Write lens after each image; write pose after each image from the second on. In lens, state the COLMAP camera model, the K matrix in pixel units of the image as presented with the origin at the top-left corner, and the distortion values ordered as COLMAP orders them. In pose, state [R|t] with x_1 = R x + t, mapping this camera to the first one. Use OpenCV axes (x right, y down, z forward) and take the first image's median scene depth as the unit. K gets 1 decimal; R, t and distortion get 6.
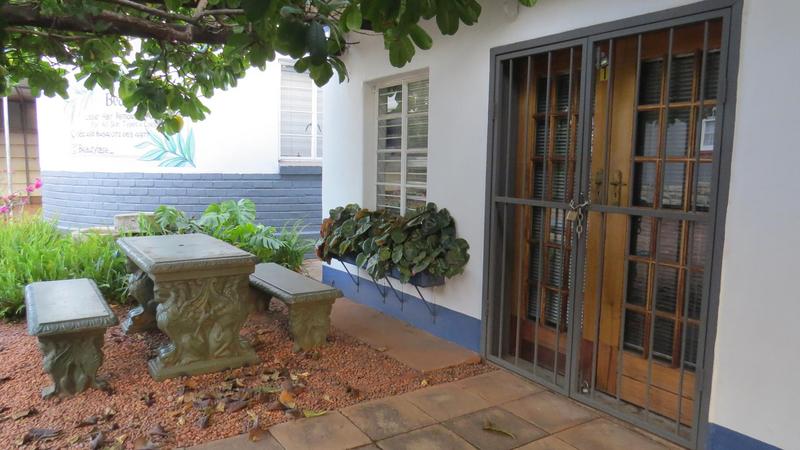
lens RADIAL K [[580.0, 0, 398.0], [0, 580.0, 231.7], [0, 0, 1]] dist [-0.032197, -0.003688]
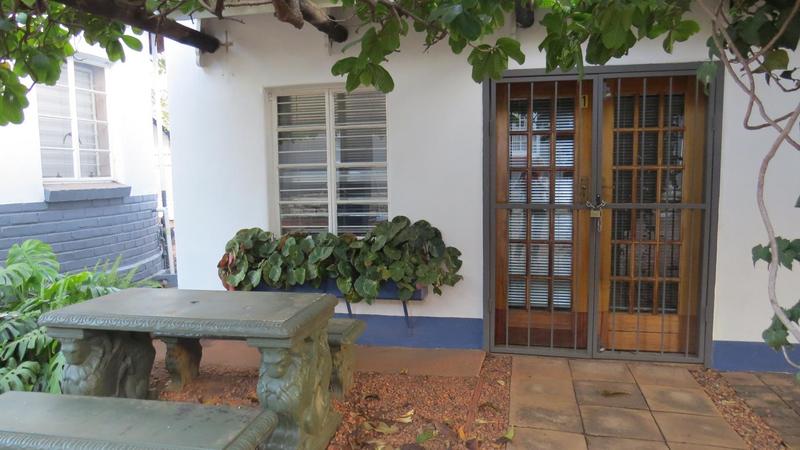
lens RADIAL K [[580.0, 0, 399.6], [0, 580.0, 223.8], [0, 0, 1]] dist [-0.032197, -0.003688]
pose [[0.710439, -0.089316, 0.698068, -0.687268], [0.113110, 0.993510, 0.012003, -0.052733], [-0.694610, 0.070432, 0.715931, 0.305077]]
